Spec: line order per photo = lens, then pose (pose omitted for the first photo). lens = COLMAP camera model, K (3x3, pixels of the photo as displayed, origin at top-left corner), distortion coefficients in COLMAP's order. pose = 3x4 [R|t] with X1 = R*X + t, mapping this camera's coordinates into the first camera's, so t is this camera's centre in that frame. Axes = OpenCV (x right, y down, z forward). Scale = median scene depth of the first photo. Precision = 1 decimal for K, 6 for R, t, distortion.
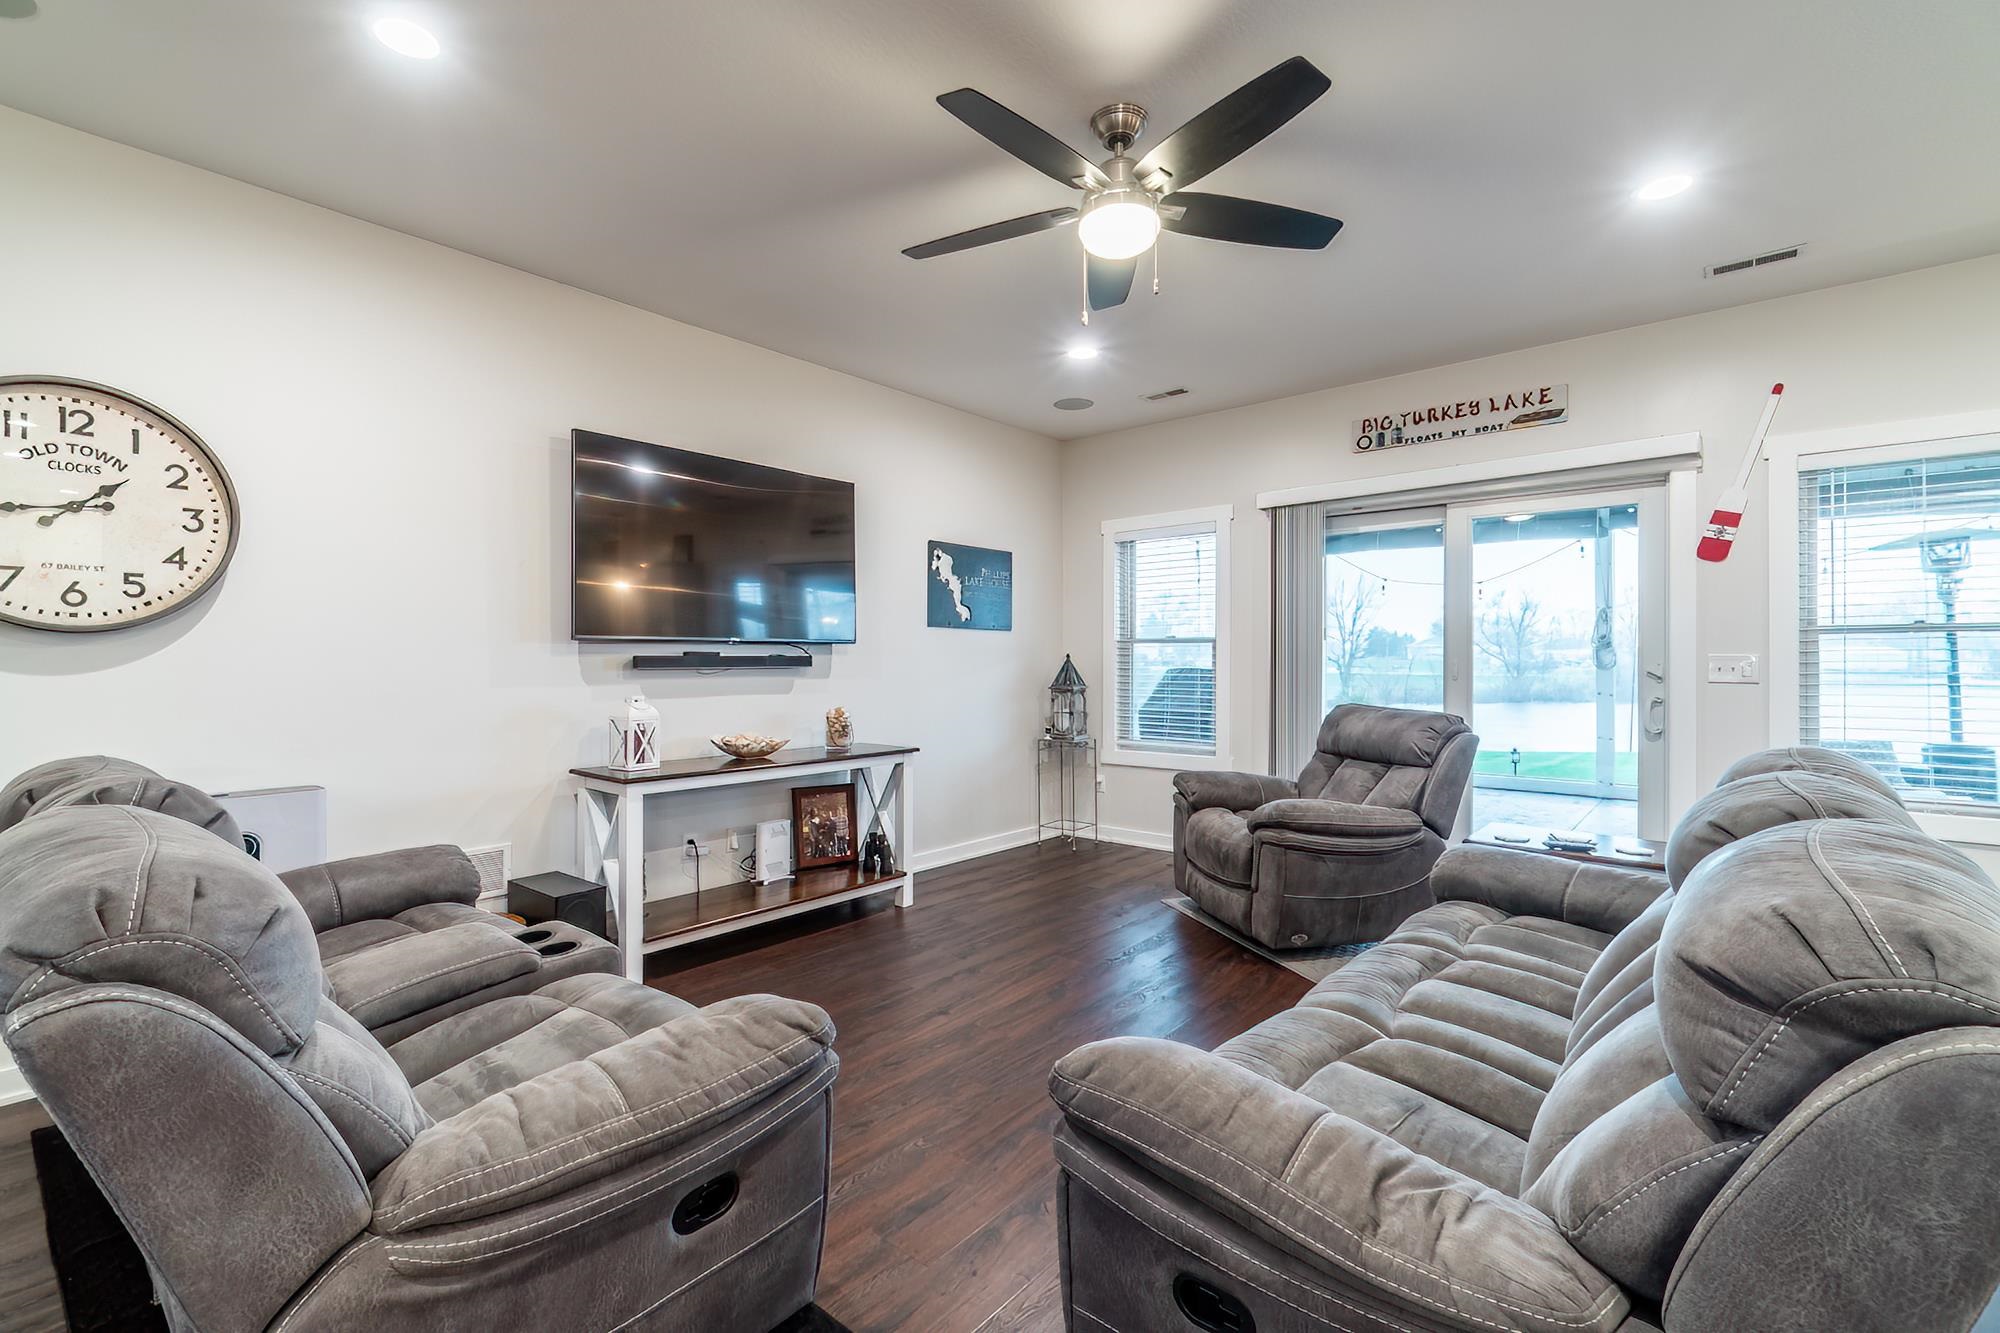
lens RADIAL K [[863.3, 0, 1000.0], [0, 863.3, 666.5], [0, 0, 1]] dist [-0.002047, -0.000293]
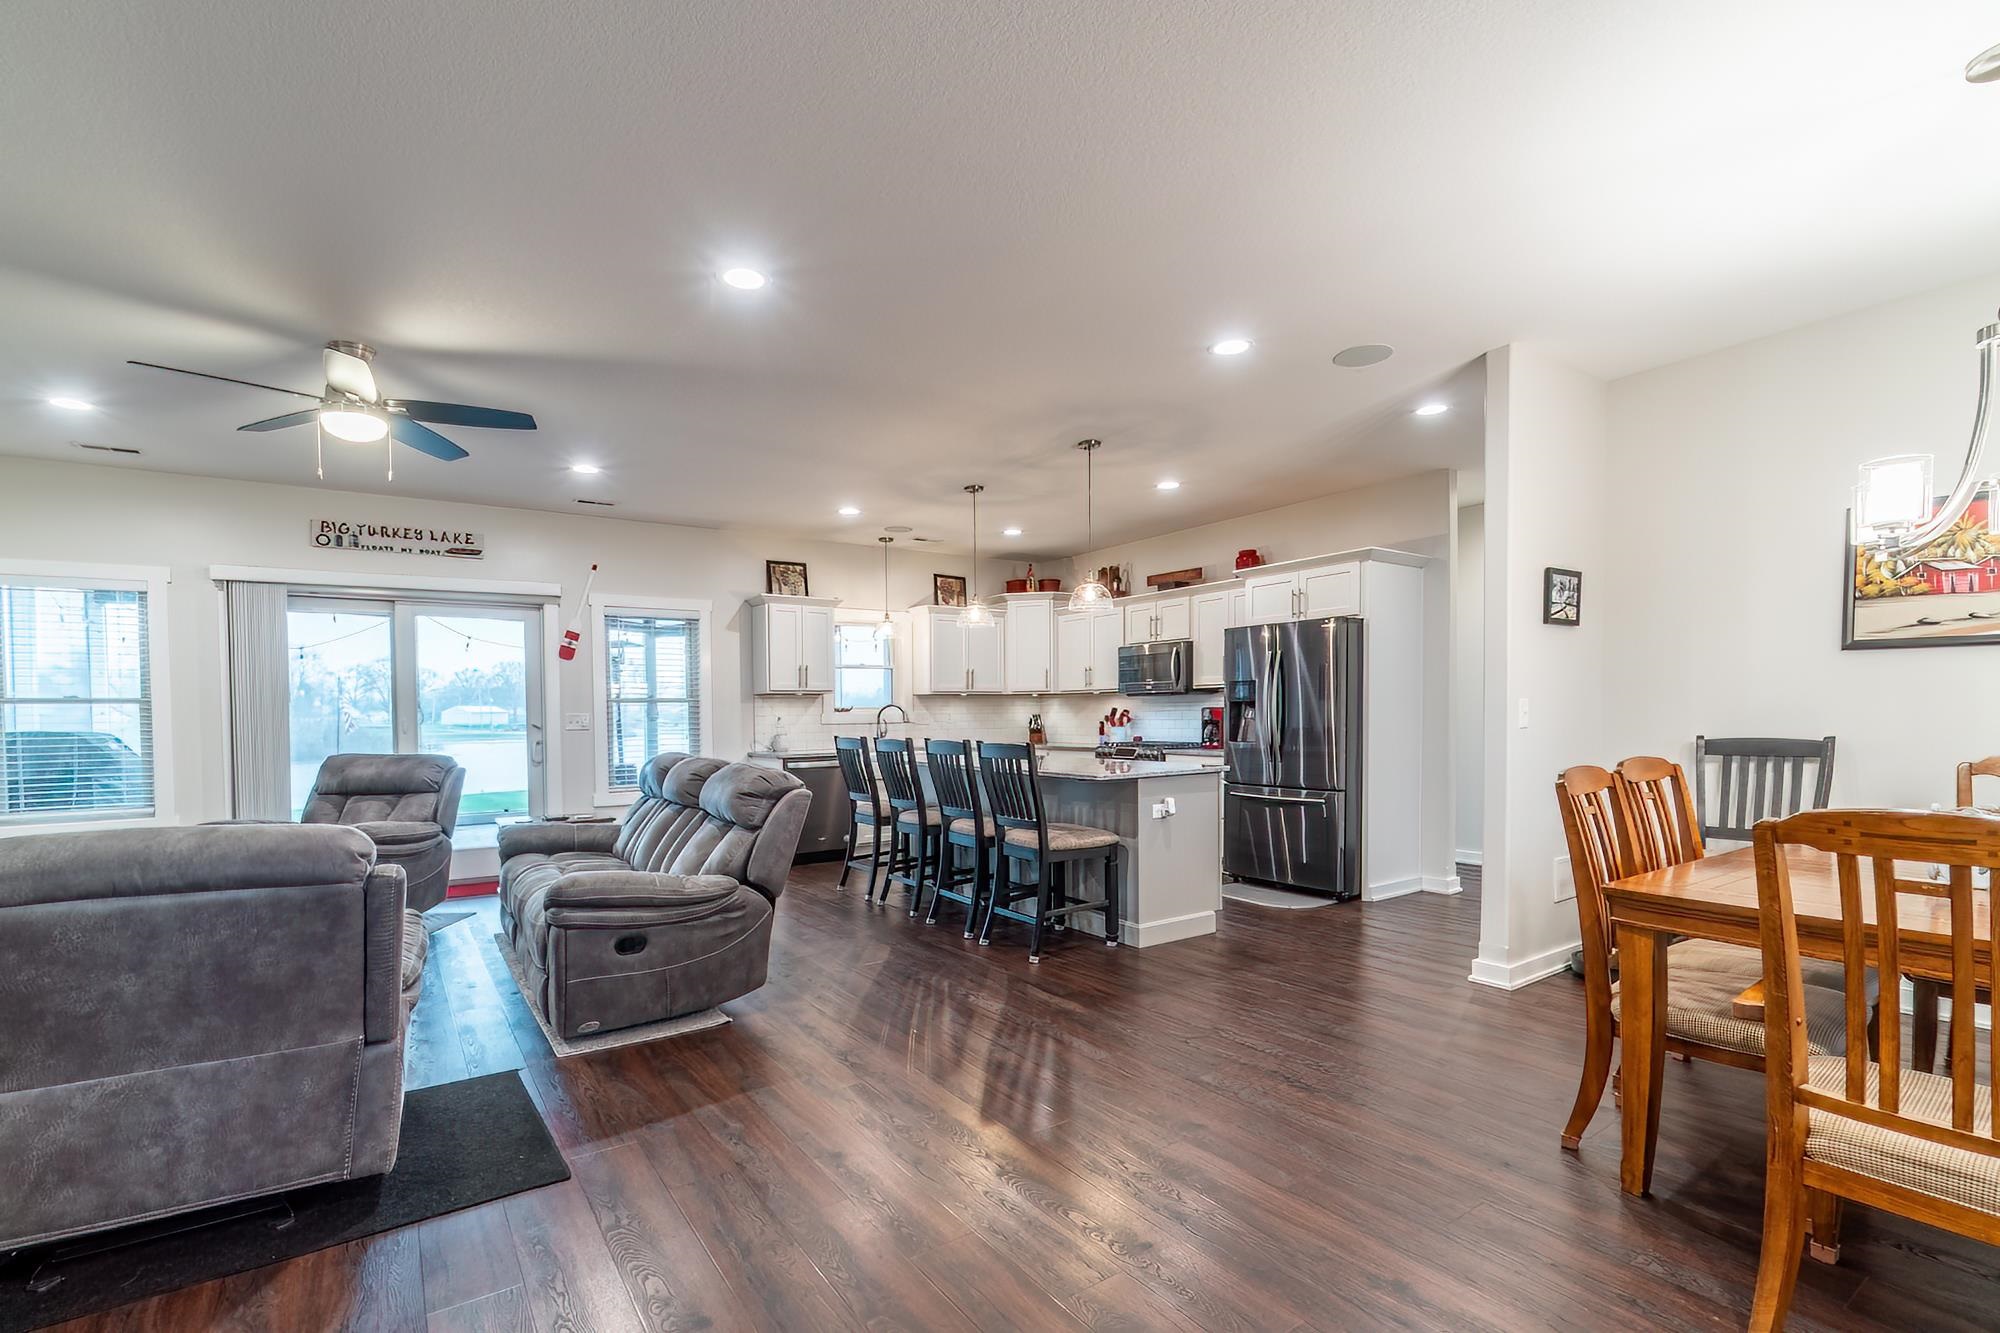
lens RADIAL K [[886.2, 0, 995.0], [0, 886.2, 740.1], [0, 0, 1]] dist [-0.001796, -0.000394]
pose [[0.249733, -0.033396, 0.967739, -0.744442], [0.016955, 0.999403, 0.030113, 0.000118], [-0.968166, 0.008888, 0.250150, -0.297187]]
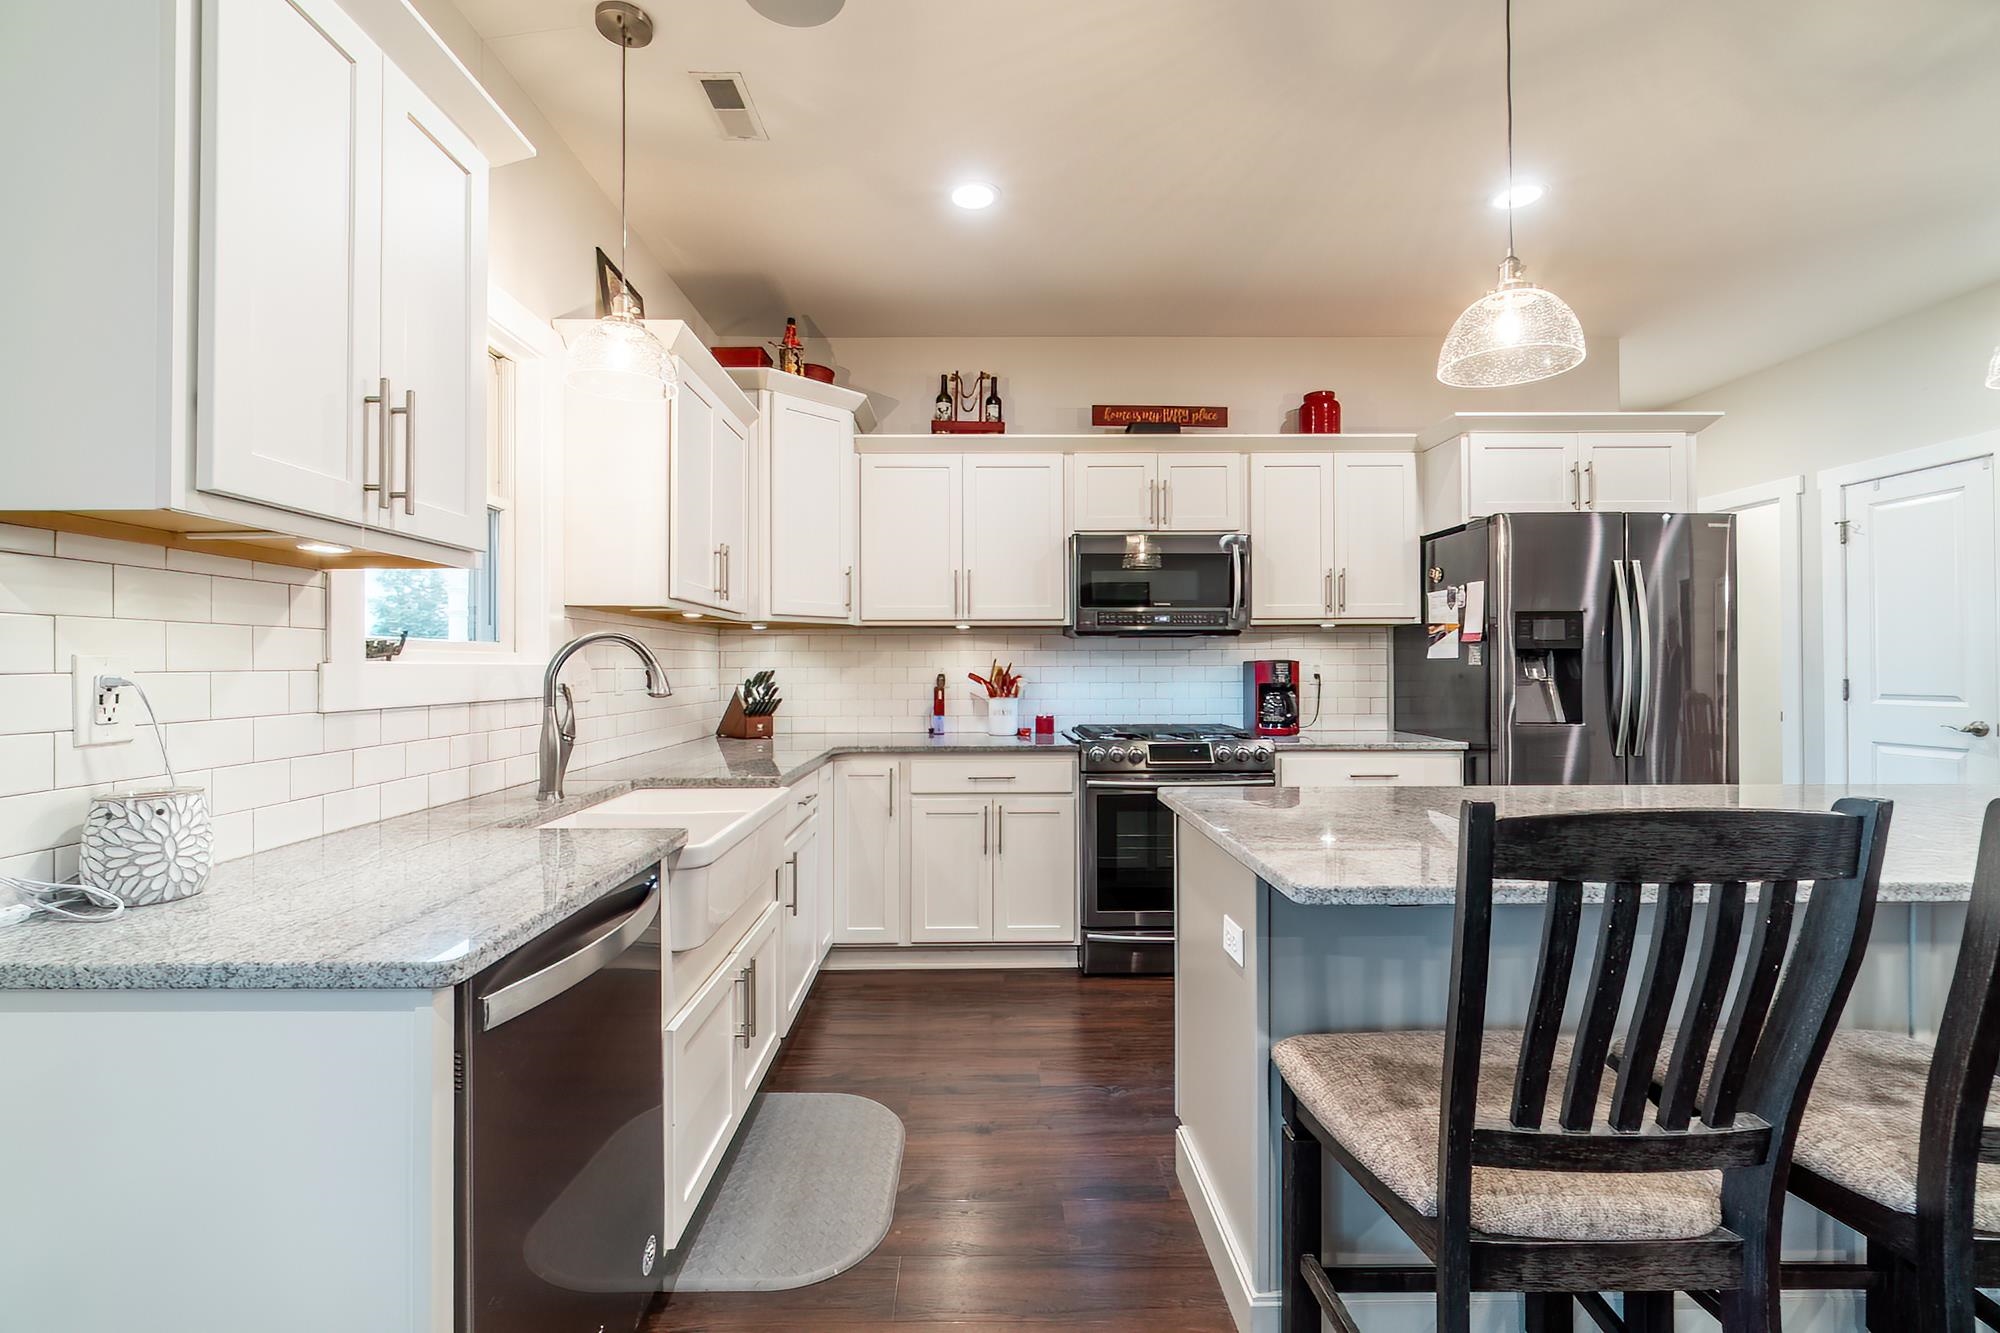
lens RADIAL K [[870.0, 0, 963.4], [0, 870.0, 663.1], [0, 0, 1]] dist [-0.002242, 0.000152]
pose [[-0.652410, 0.003614, 0.757858, 0.861388], [0.006067, 0.999981, 0.000454, -0.004530], [-0.757842, 0.004894, -0.652420, 0.807080]]
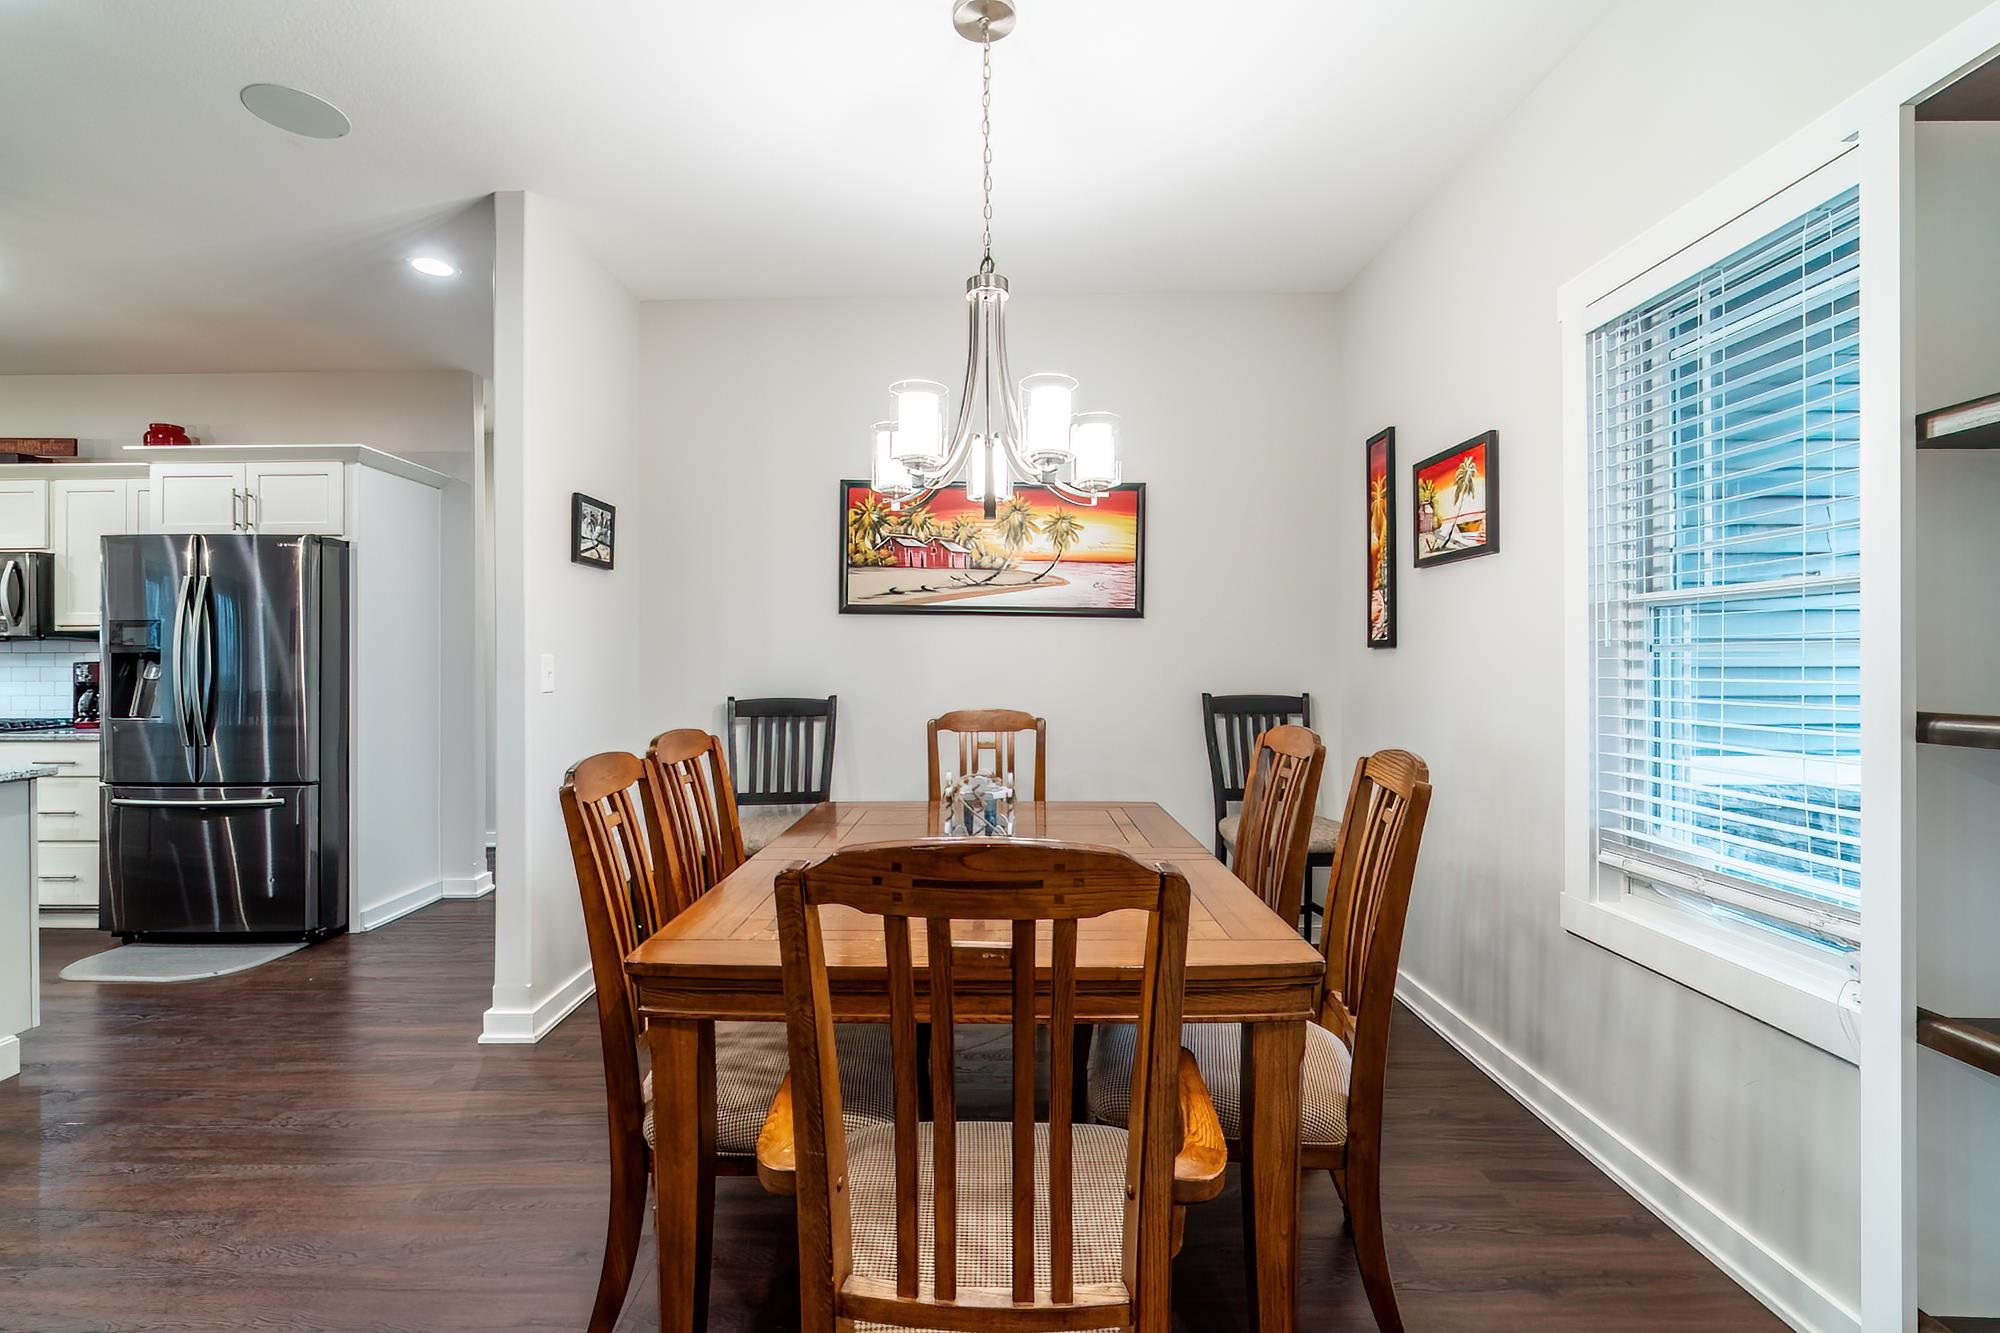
lens RADIAL K [[870.0, 0, 963.4], [0, 870.0, 663.1], [0, 0, 1]] dist [-0.002242, 0.000152]
pose [[-0.640112, 0.000853, 0.768281, -0.388635], [0.007799, 0.999955, 0.005387, -0.000531], [-0.768242, 0.009440, -0.640090, -0.439789]]
